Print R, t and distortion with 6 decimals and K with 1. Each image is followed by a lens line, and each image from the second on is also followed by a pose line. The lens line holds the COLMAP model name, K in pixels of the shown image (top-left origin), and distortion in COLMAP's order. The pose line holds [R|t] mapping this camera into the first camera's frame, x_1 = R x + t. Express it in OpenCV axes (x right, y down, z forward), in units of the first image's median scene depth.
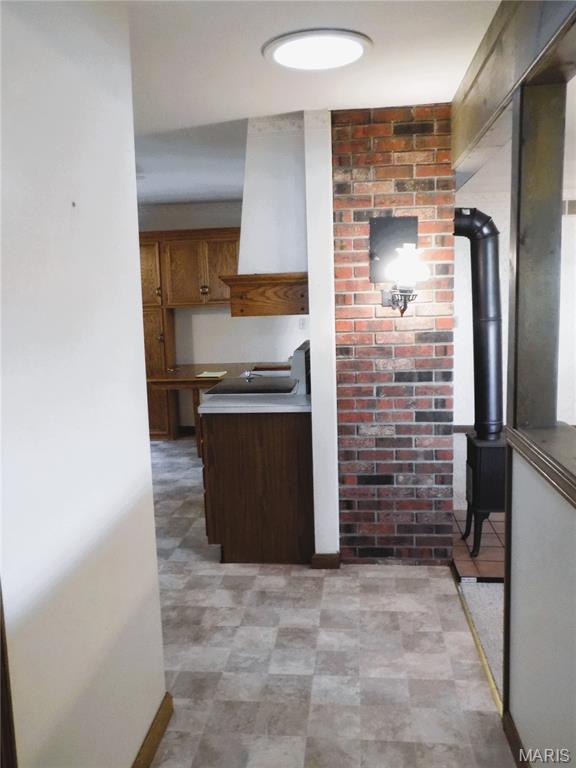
lens RADIAL K [[675.0, 0, 285.8], [0, 675.0, 380.8], [0, 0, 1]] dist [-0.005717, 0.000051]
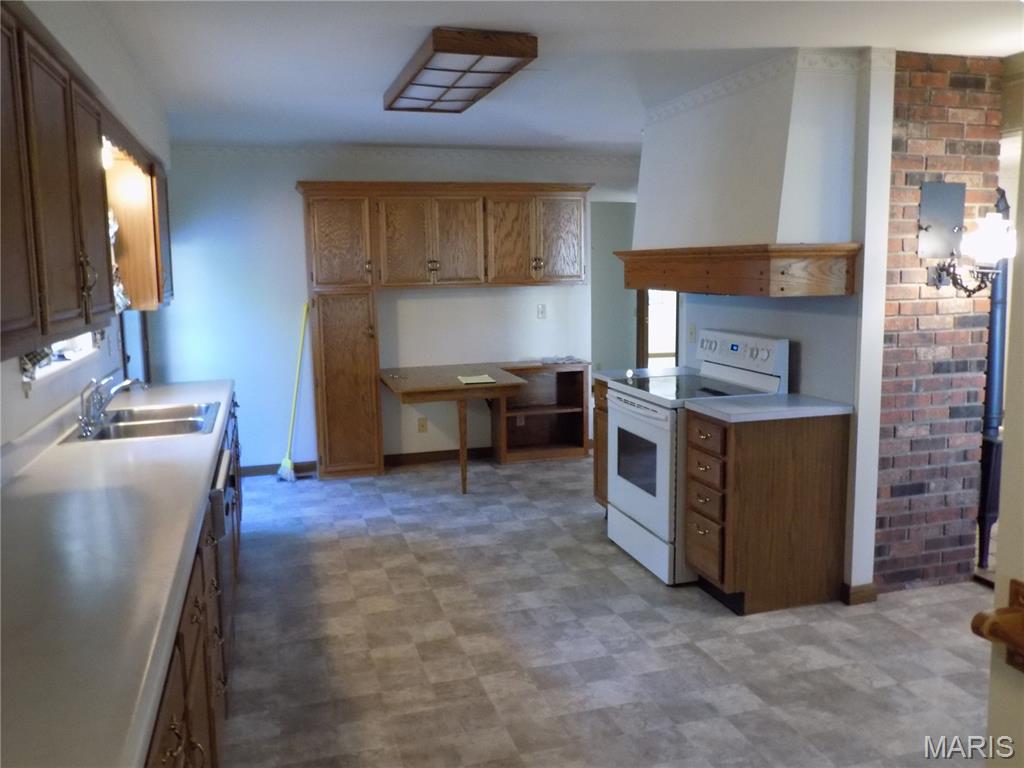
lens RADIAL K [[851.0, 0, 531.3], [0, 851.0, 375.5], [0, 0, 1]] dist [-0.008109, 0.056256]
pose [[0.913354, -0.031118, 0.405975, -0.749662], [0.037659, 0.999258, -0.008131, -0.006586], [-0.405421, 0.022715, 0.913848, 0.214502]]
